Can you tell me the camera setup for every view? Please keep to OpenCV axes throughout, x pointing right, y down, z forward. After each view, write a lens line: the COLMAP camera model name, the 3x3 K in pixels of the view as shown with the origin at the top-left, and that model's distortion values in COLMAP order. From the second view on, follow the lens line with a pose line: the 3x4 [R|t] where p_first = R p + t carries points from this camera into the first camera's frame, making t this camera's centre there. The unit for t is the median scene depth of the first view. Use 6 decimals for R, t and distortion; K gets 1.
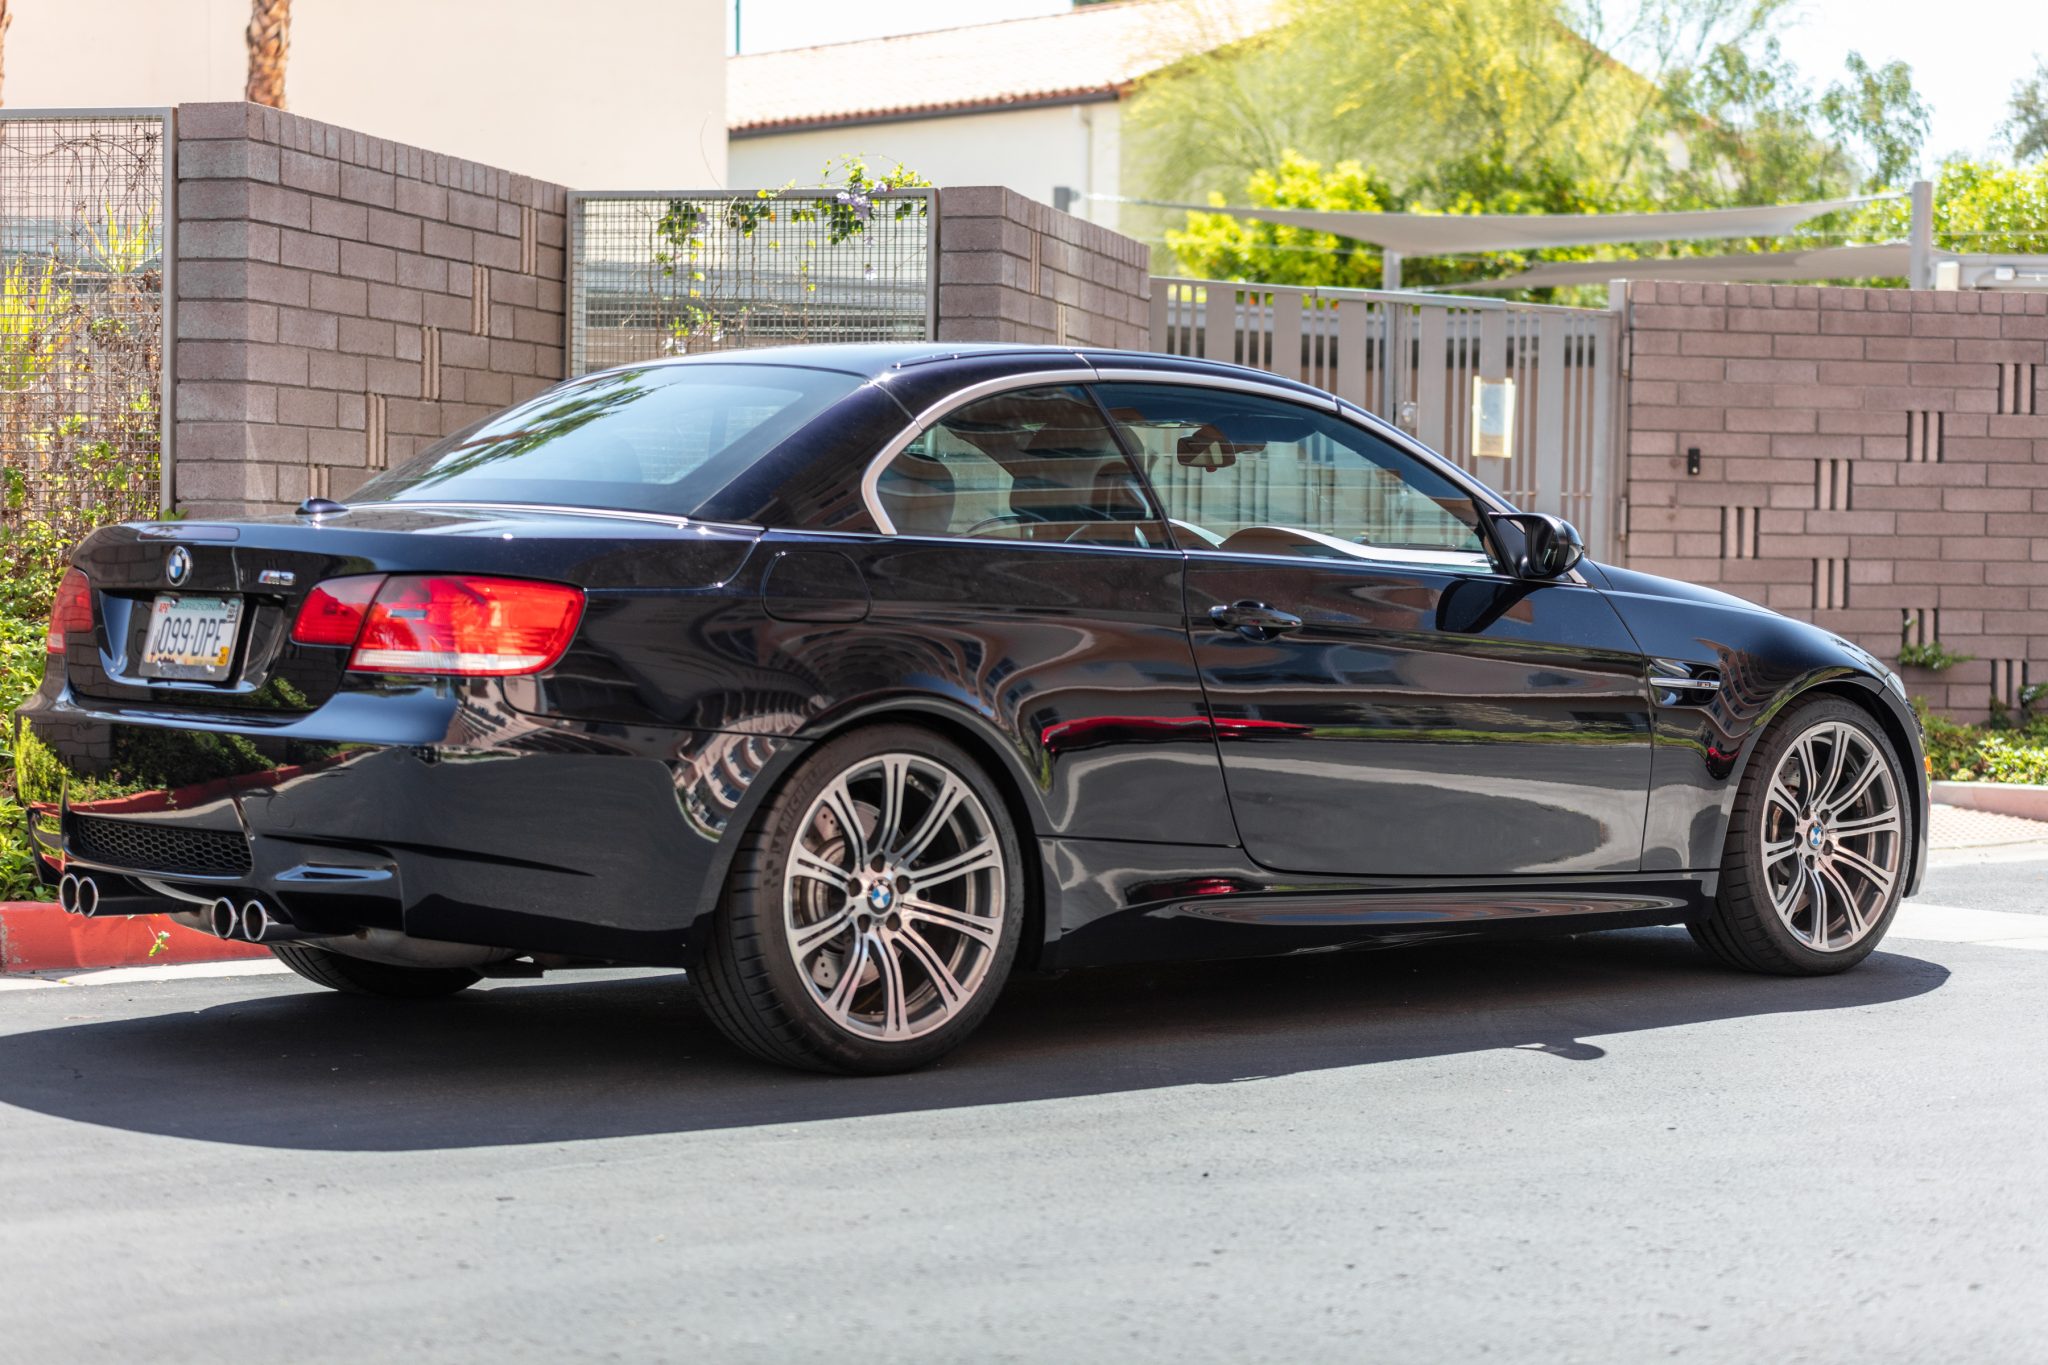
lens RADIAL K [[4959.1, 0, 995.9], [0, 4959.1, 823.7], [0, 0, 1]] dist [0.022876, -0.017570]
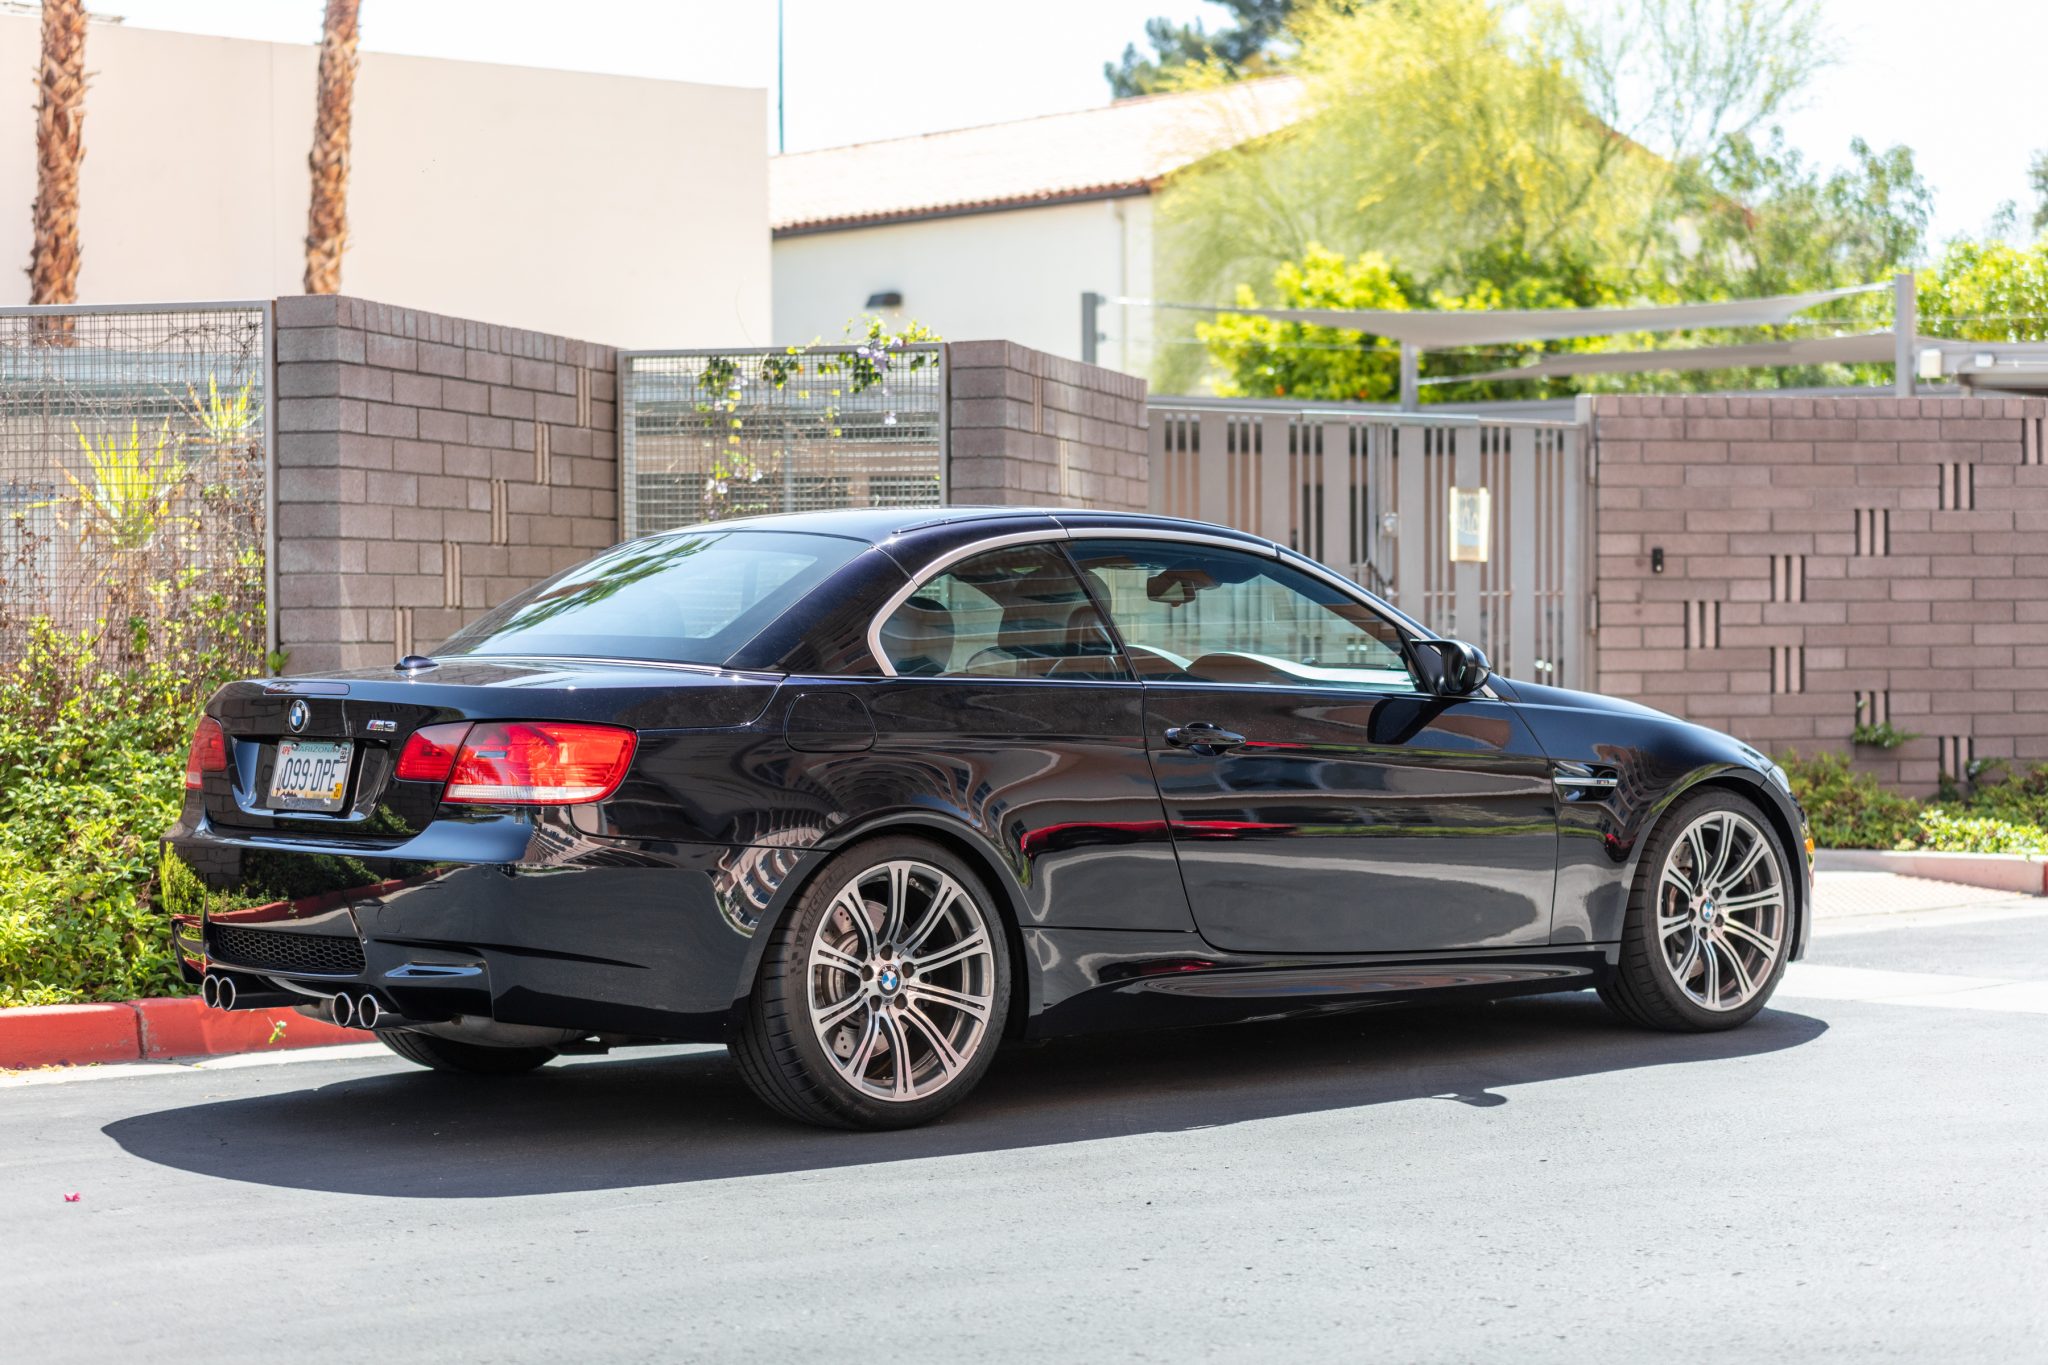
lens RADIAL K [[7286.2, 0, 1036.9], [0, 7286.2, 678.5], [0, 0, 1]] dist [0.011394, -0.160162]
pose [[0.999283, -0.020933, -0.031562, 0.061551], [0.020233, 0.999546, -0.022327, -0.016096], [0.032015, 0.021672, 0.999252, -0.670049]]
